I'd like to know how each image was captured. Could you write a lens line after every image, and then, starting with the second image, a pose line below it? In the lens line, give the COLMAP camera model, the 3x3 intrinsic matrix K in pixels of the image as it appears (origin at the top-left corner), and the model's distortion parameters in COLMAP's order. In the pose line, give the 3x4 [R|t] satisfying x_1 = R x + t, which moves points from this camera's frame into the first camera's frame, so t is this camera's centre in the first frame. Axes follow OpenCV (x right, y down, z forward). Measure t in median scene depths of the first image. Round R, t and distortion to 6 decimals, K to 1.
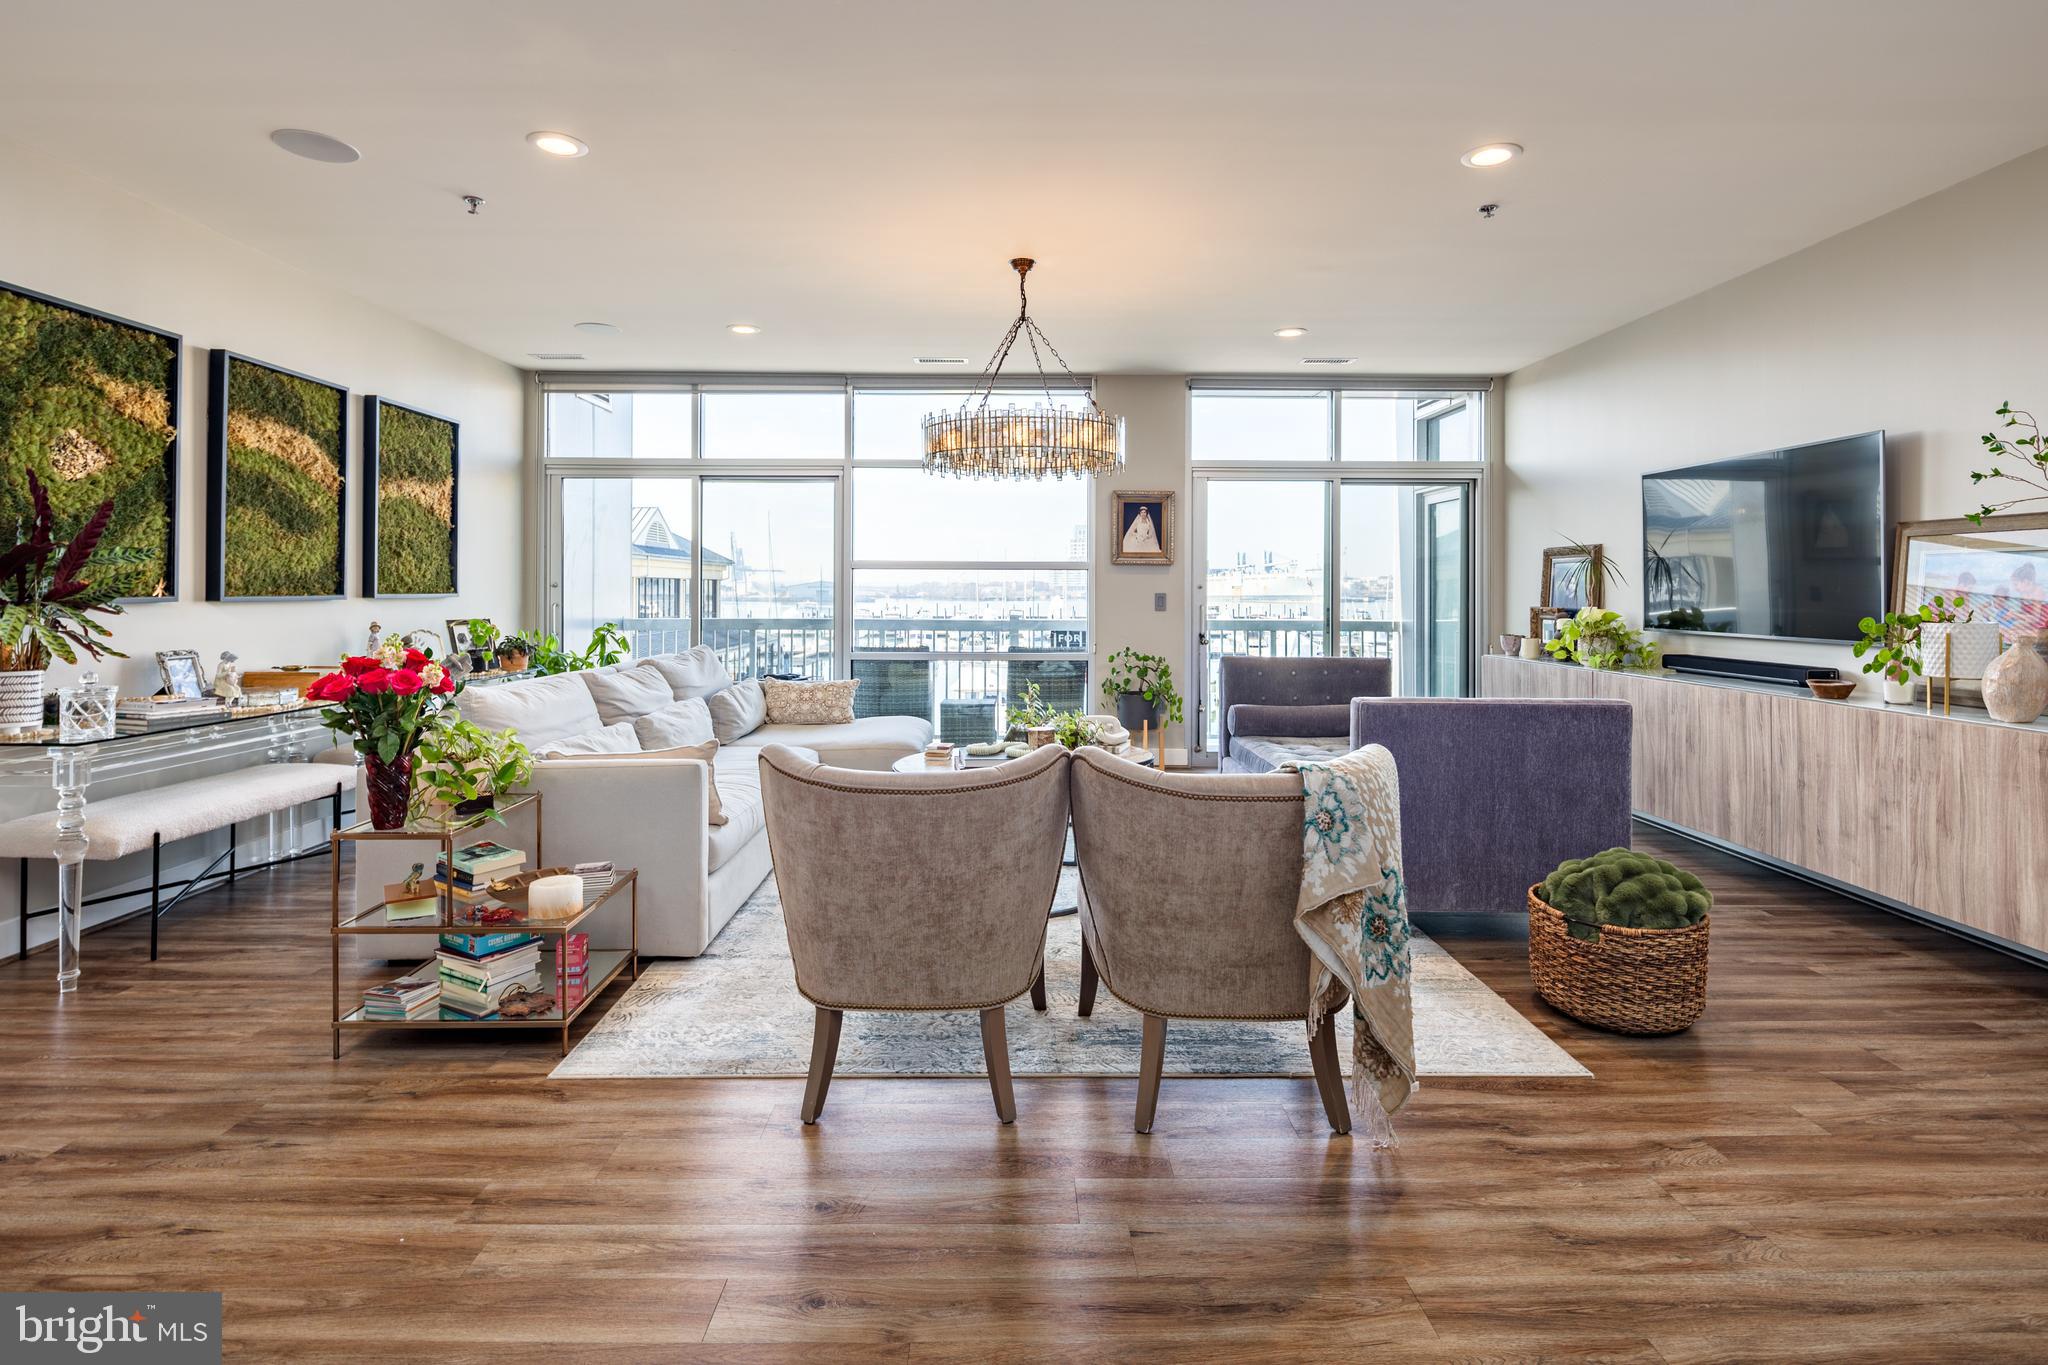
lens RADIAL K [[996.8, 0, 1017.6], [0, 996.8, 586.1], [0, 0, 1]] dist [0.006527, -0.005163]
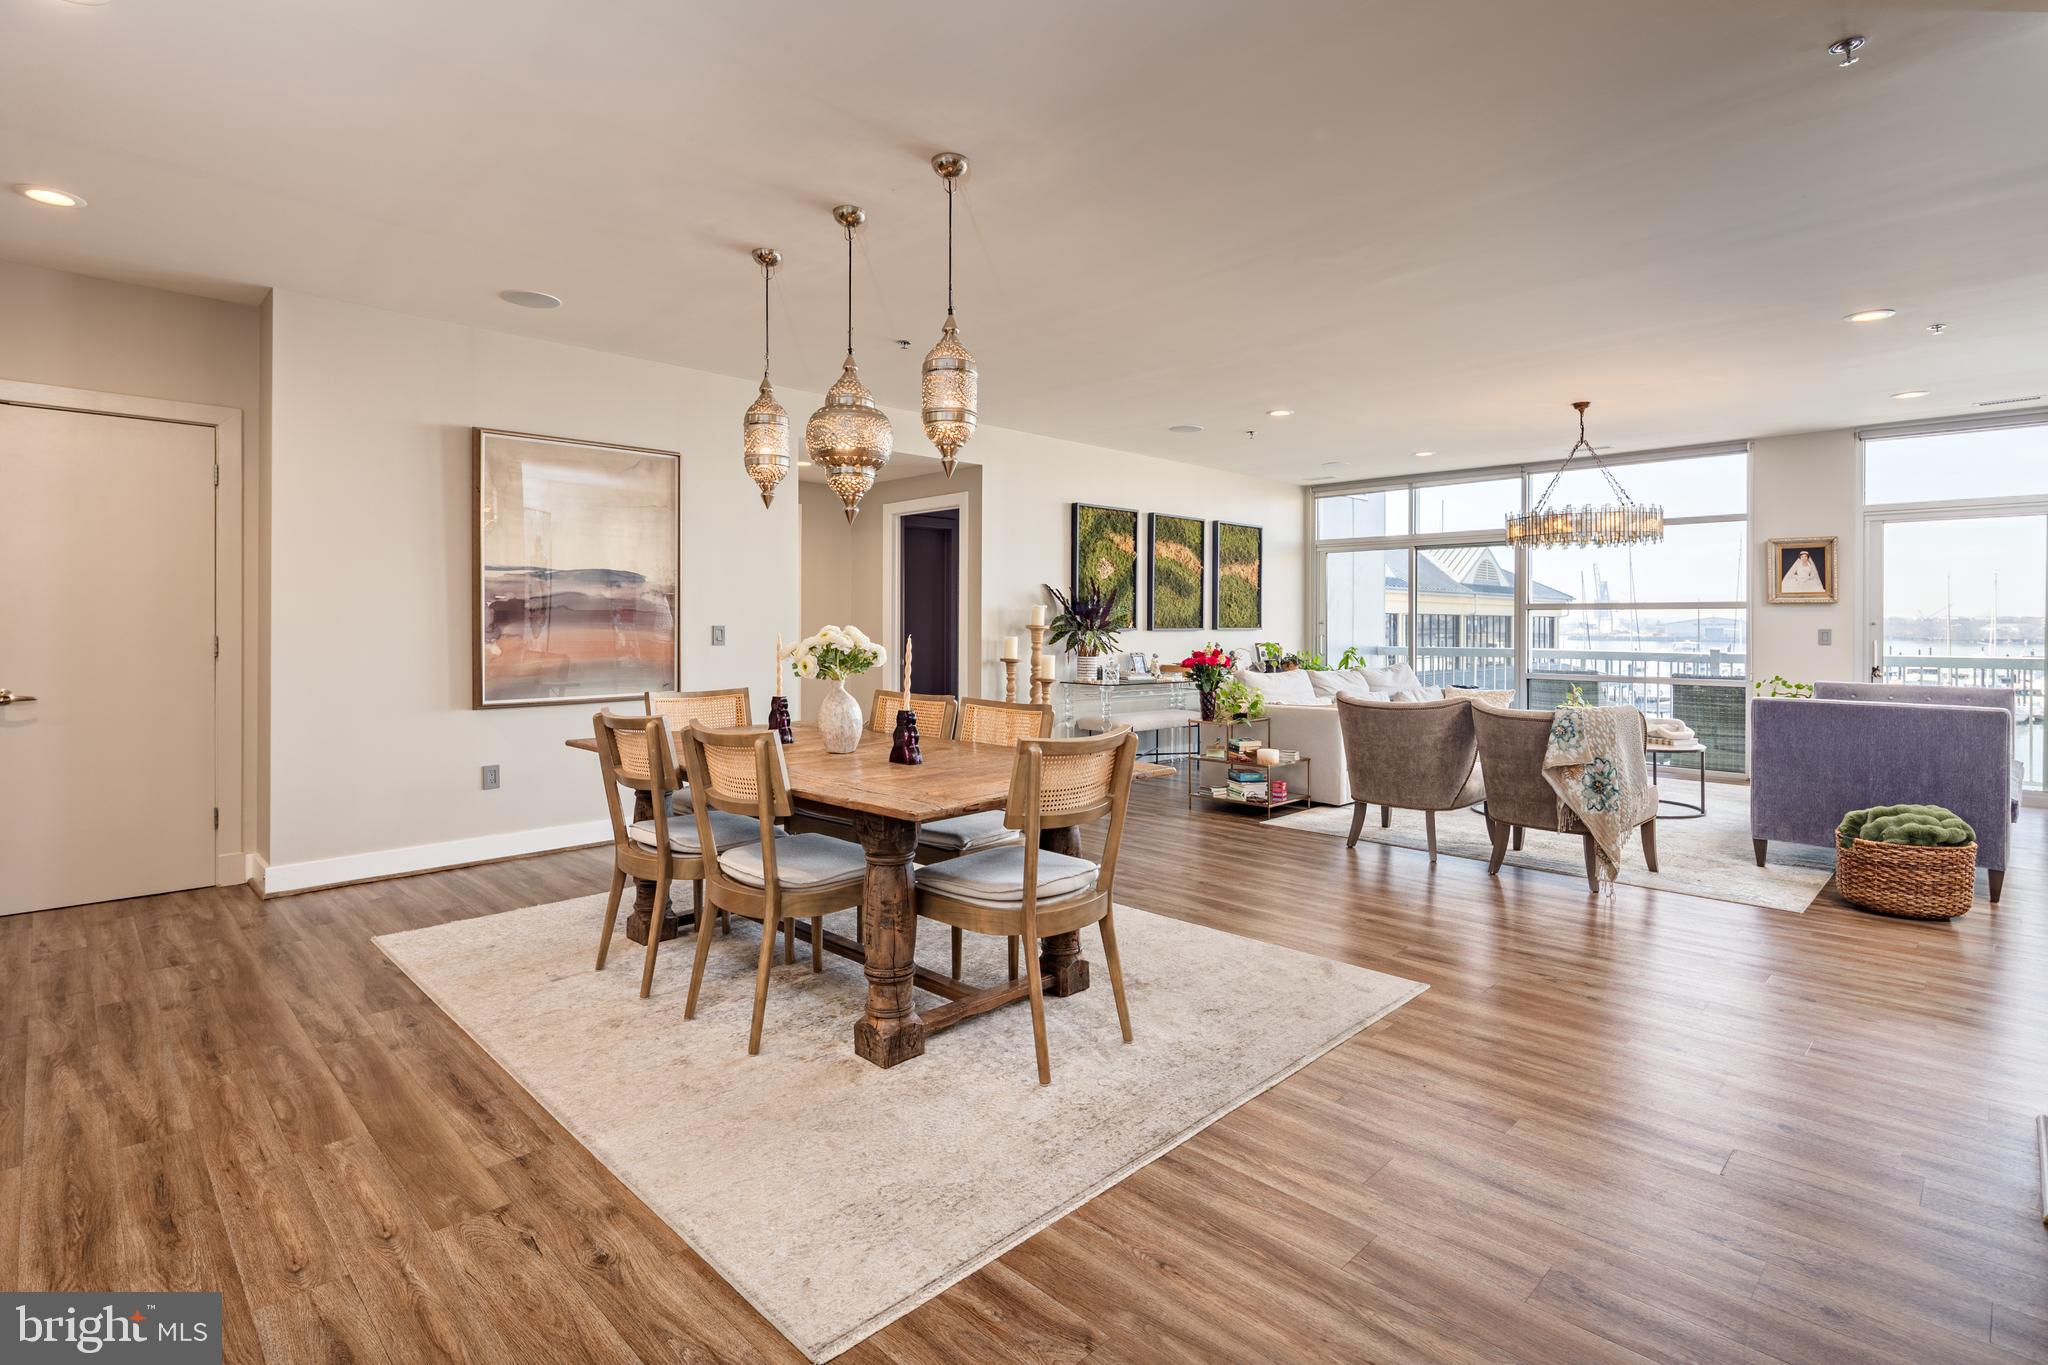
lens RADIAL K [[996.8, 0, 1013.3], [0, 996.8, 624.5], [0, 0, 1]] dist [0.006527, -0.005163]
pose [[0.691248, -0.000762, -0.722617, 0.483673], [0.001050, 0.999999, -0.000049, 0.001897], [0.722617, -0.000725, 0.691248, -0.620487]]
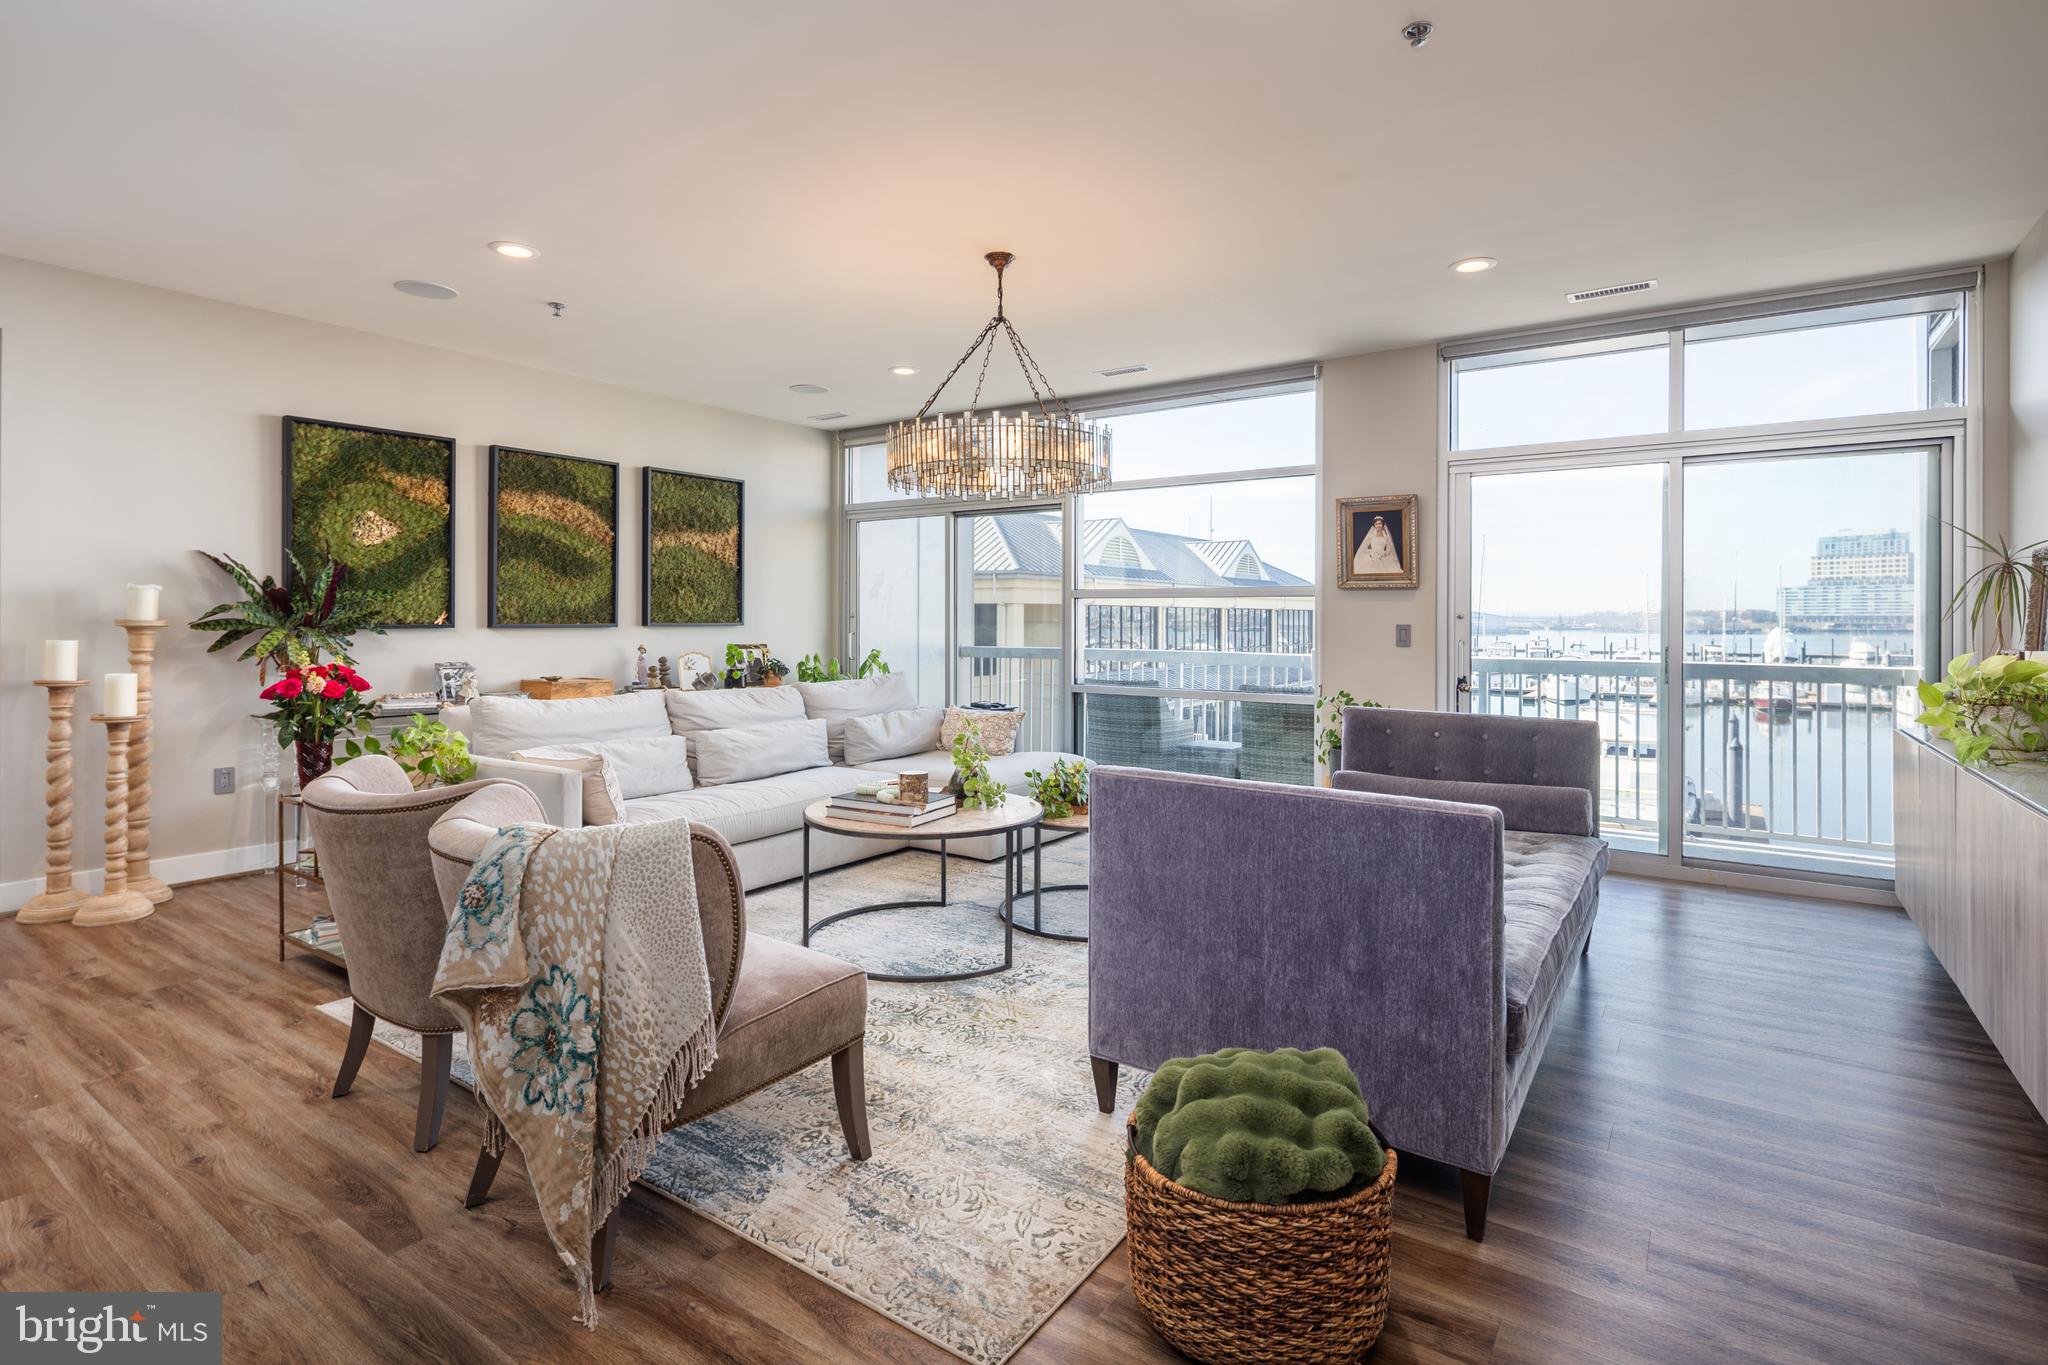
lens RADIAL K [[996.8, 0, 1015.9], [0, 996.8, 618.7], [0, 0, 1]] dist [0.006527, -0.005163]
pose [[0.812797, -0.000400, -0.582548, 0.533167], [0.001489, 0.999998, 0.001390, 0.001732], [0.582546, -0.001997, 0.812795, 0.269777]]
